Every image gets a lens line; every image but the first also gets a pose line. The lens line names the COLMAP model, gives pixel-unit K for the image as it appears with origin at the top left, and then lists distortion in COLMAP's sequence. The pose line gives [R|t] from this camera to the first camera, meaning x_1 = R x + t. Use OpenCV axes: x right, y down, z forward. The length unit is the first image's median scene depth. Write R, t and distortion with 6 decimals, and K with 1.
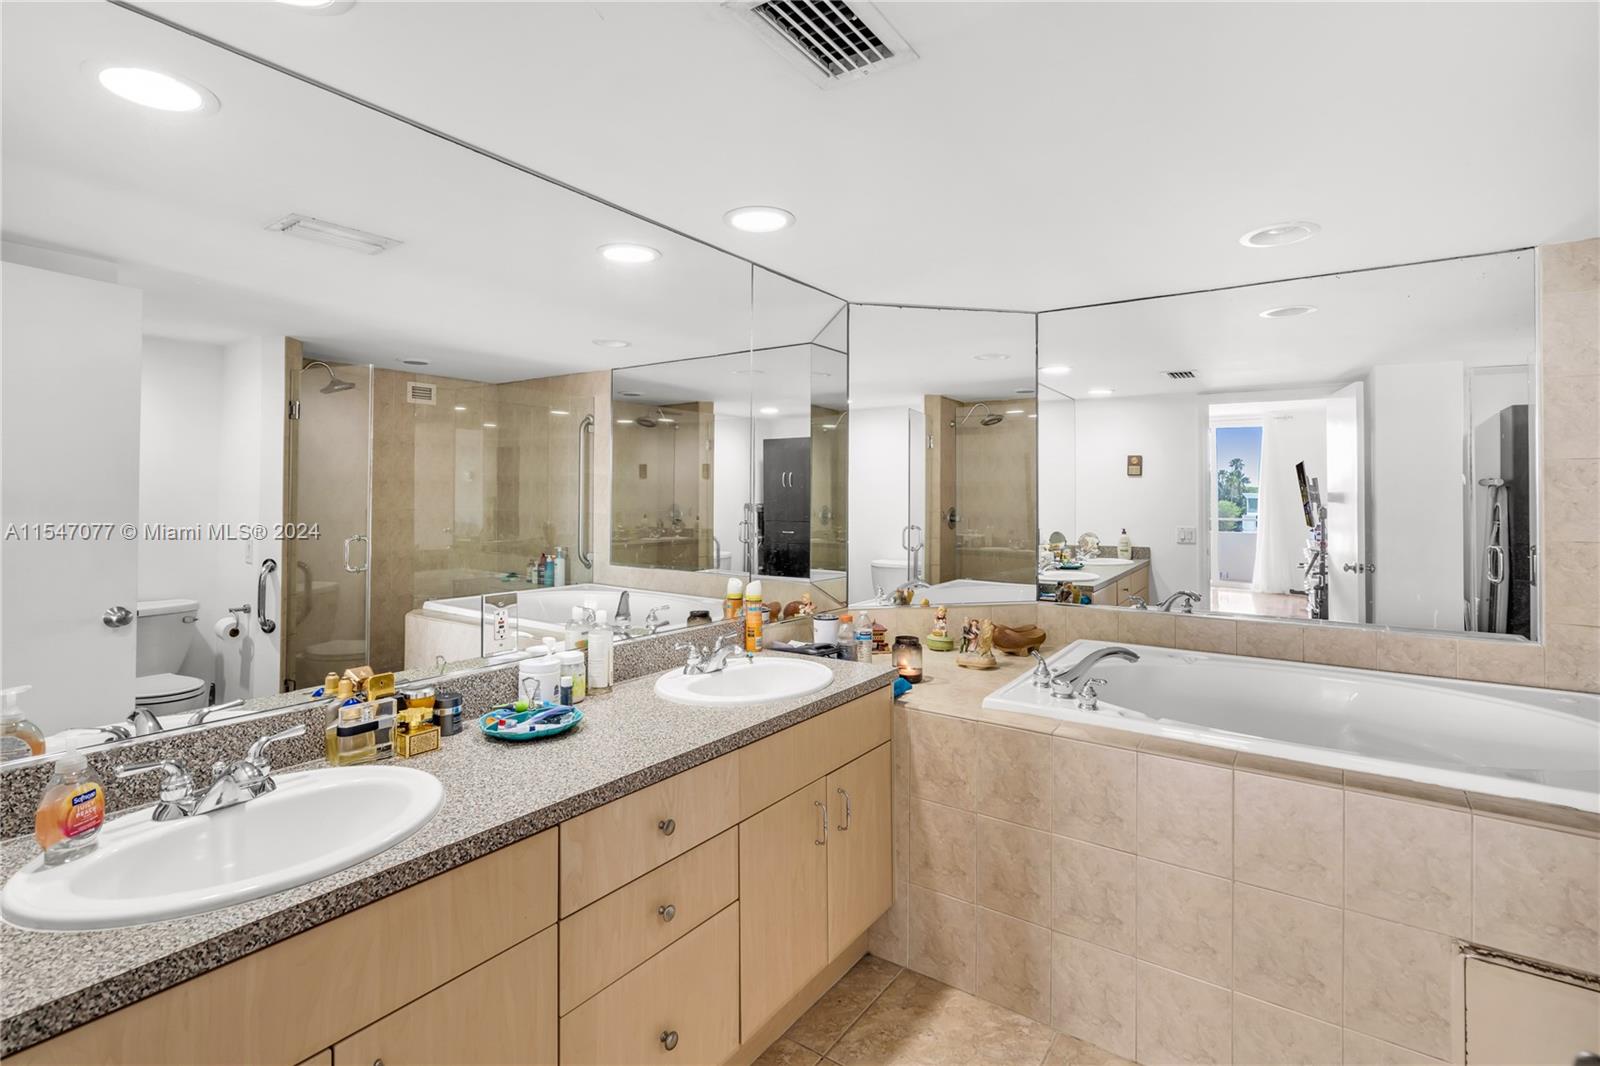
lens RADIAL K [[743.0, 0, 806.1], [0, 743.0, 516.7], [0, 0, 1]] dist [-0.001840, -0.000531]
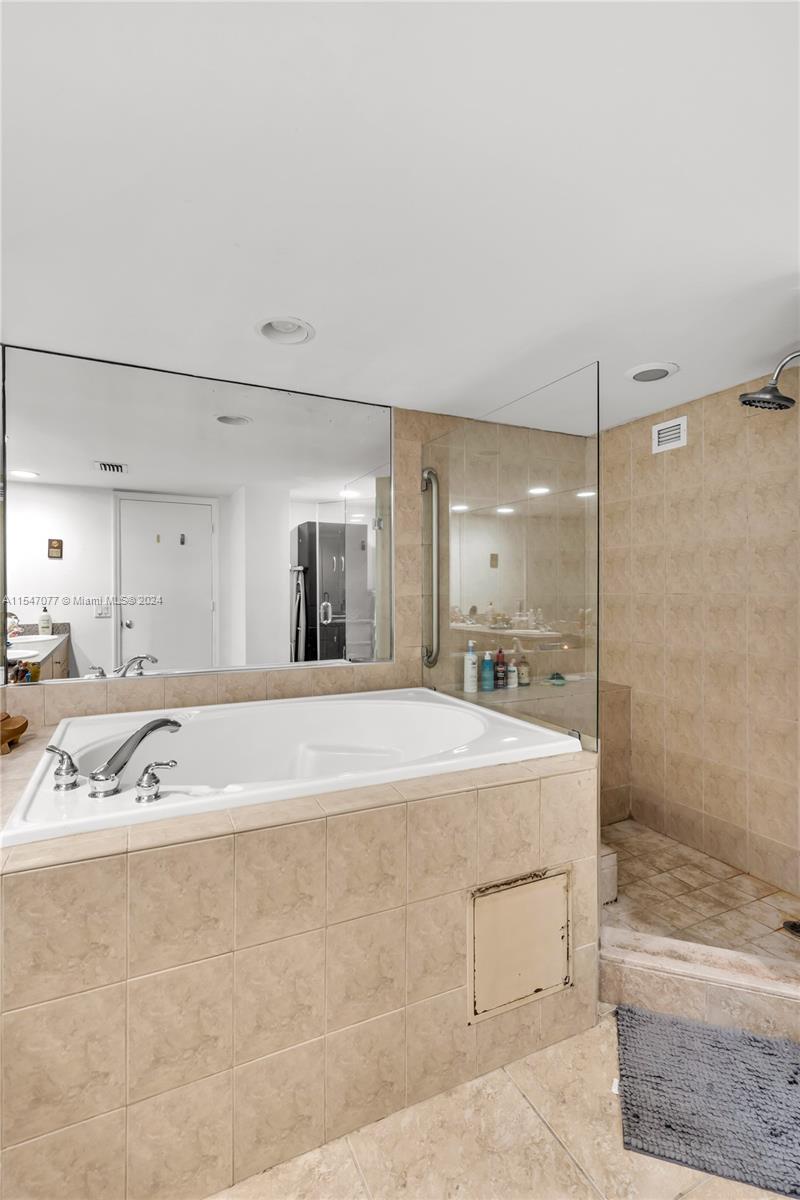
lens RADIAL K [[550.5, 0, 397.4], [0, 550.5, 592.9], [0, 0, 1]] dist [0.001394, 0.000763]
pose [[0.504849, -0.013374, 0.863104, -0.008923], [0.028696, 0.999587, -0.001297, 0.021568], [-0.862730, 0.025422, 0.505025, 0.286120]]
